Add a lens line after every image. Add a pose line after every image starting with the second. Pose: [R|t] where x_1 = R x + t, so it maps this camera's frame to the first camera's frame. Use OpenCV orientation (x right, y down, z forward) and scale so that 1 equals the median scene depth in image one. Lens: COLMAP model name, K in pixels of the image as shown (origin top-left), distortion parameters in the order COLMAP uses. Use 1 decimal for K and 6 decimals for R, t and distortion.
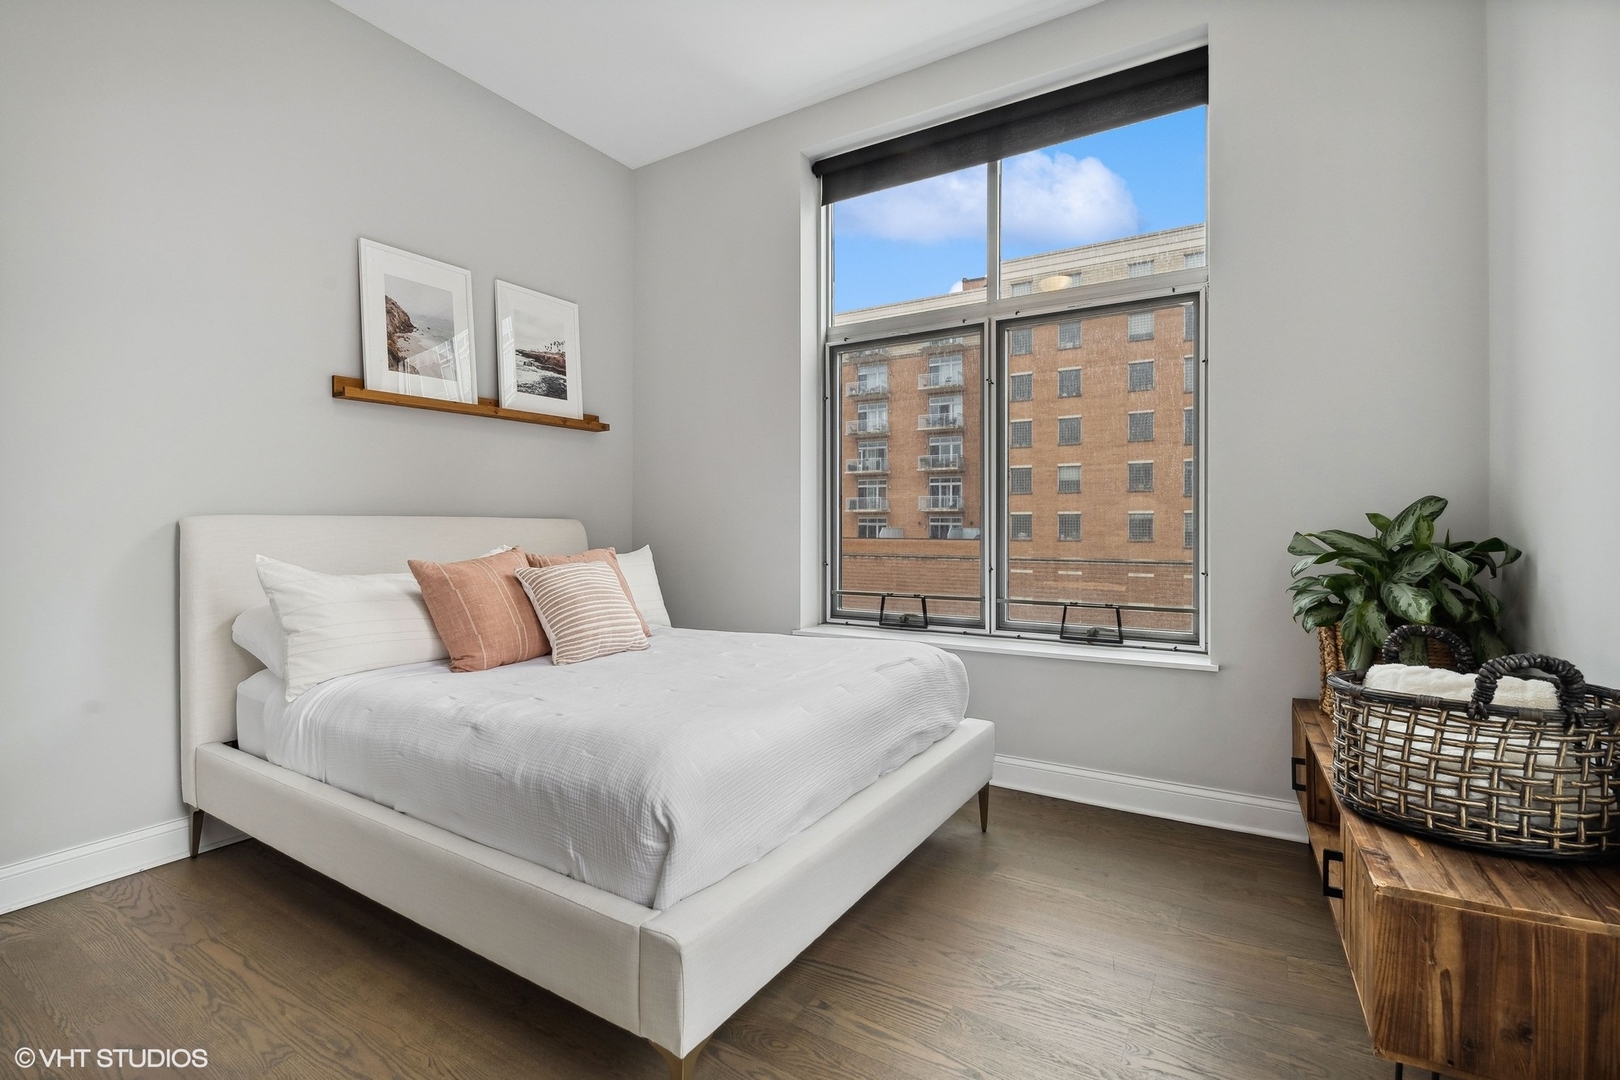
lens RADIAL K [[740.7, 0, 805.8], [0, 740.7, 533.3], [0, 0, 1]] dist [-0.010672, 0.000043]
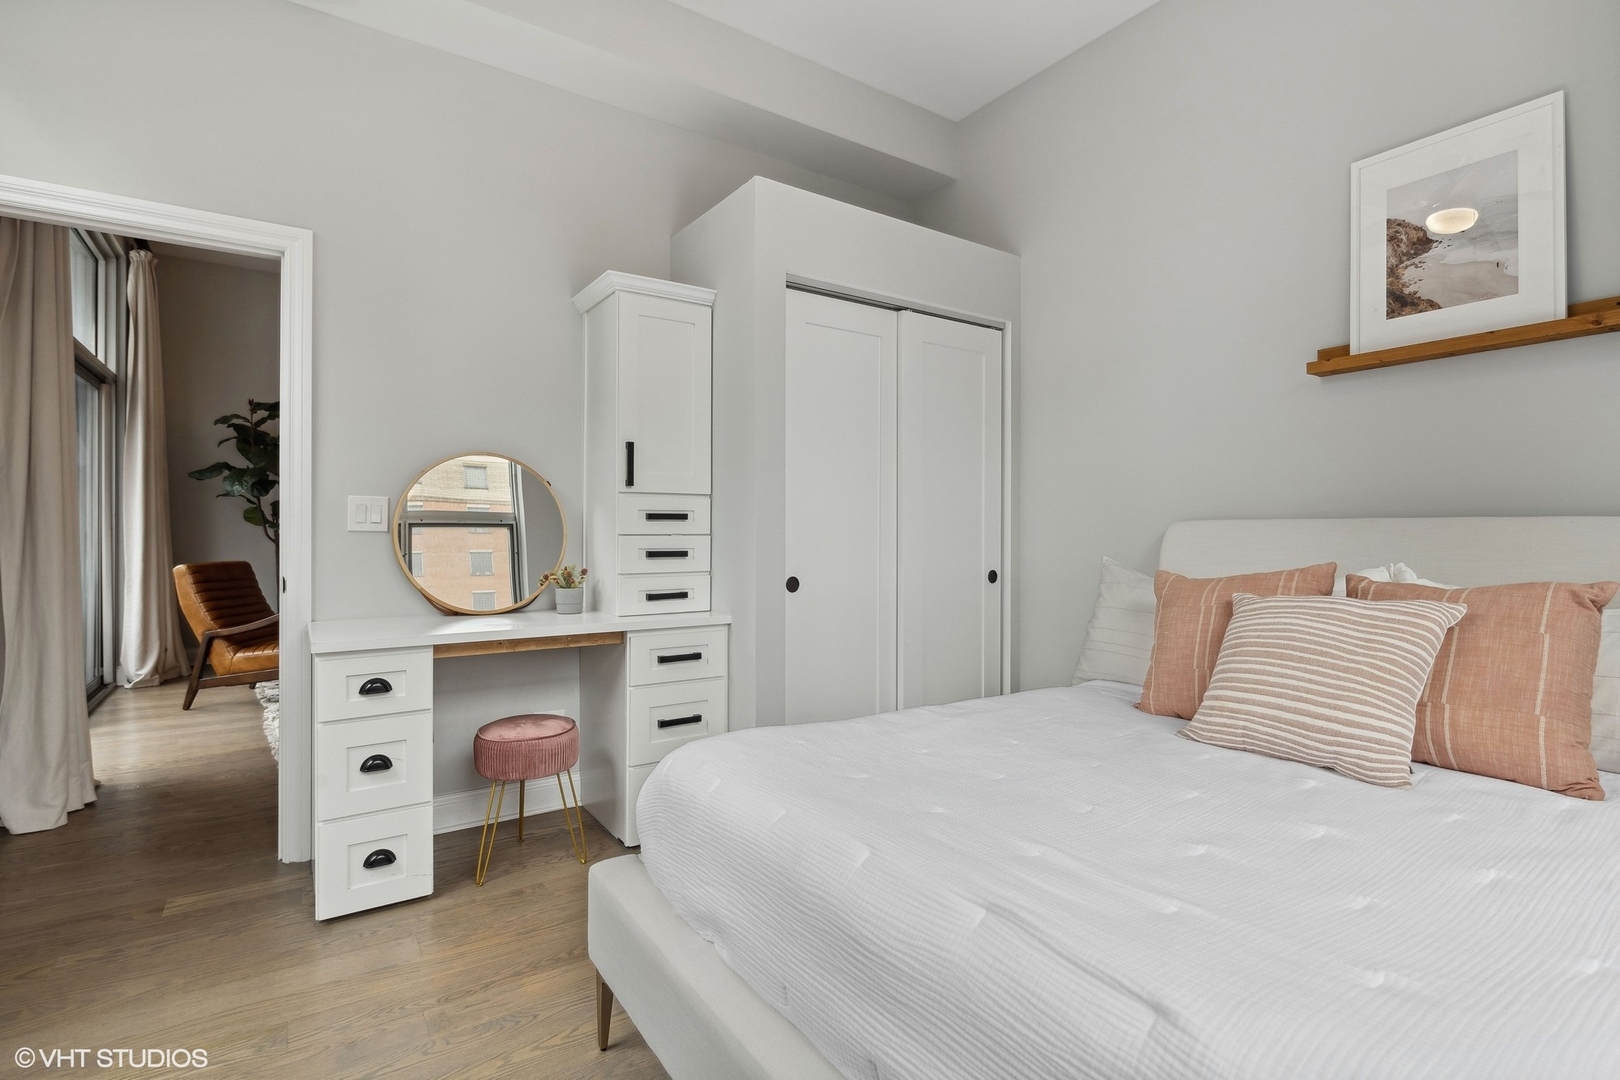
lens RADIAL K [[757.7, 0, 803.0], [0, 757.7, 537.1], [0, 0, 1]] dist [-0.006013, -0.001674]
pose [[-0.399350, 0.010311, -0.916741, 0.358588], [-0.008871, 0.999846, 0.015110, -0.010569], [0.916756, 0.014166, -0.399197, 0.771744]]
